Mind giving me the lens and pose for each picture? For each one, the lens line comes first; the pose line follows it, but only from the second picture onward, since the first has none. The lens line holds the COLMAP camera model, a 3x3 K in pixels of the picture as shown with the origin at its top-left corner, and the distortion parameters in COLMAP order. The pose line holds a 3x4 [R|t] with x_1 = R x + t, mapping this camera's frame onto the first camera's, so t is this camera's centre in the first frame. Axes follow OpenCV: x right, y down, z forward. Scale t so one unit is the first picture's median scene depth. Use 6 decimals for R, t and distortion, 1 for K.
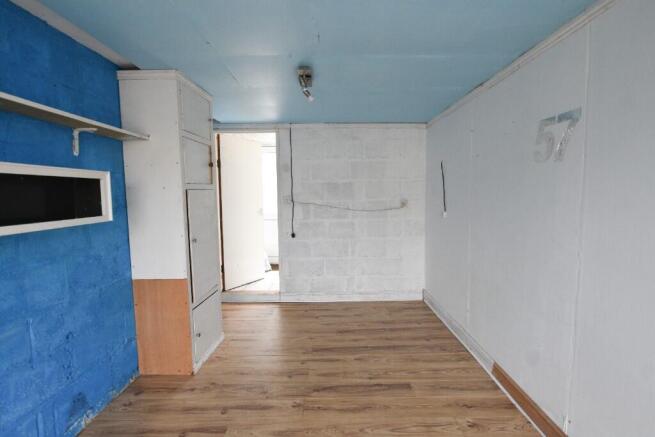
lens RADIAL K [[331.9, 0, 328.9], [0, 331.9, 218.3], [0, 0, 1]] dist [0.002301, 0.000167]
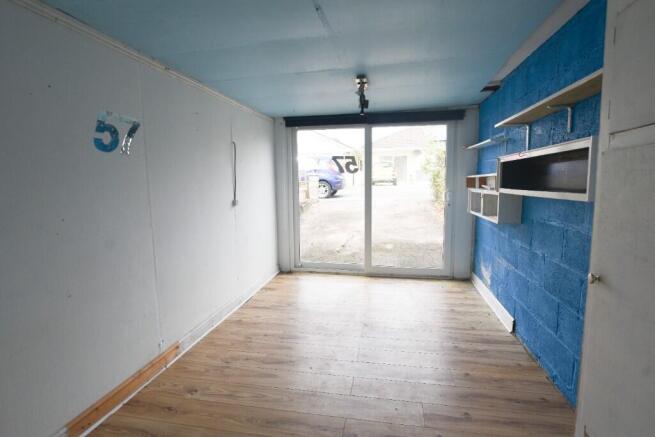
lens RADIAL K [[331.9, 0, 327.4], [0, 331.9, 218.8], [0, 0, 1]] dist [0.002301, 0.000167]
pose [[-0.982683, 0.010547, 0.184996, -0.205055], [0.043923, 0.983183, 0.177260, -0.110400], [-0.180016, 0.182316, -0.966620, 1.788932]]
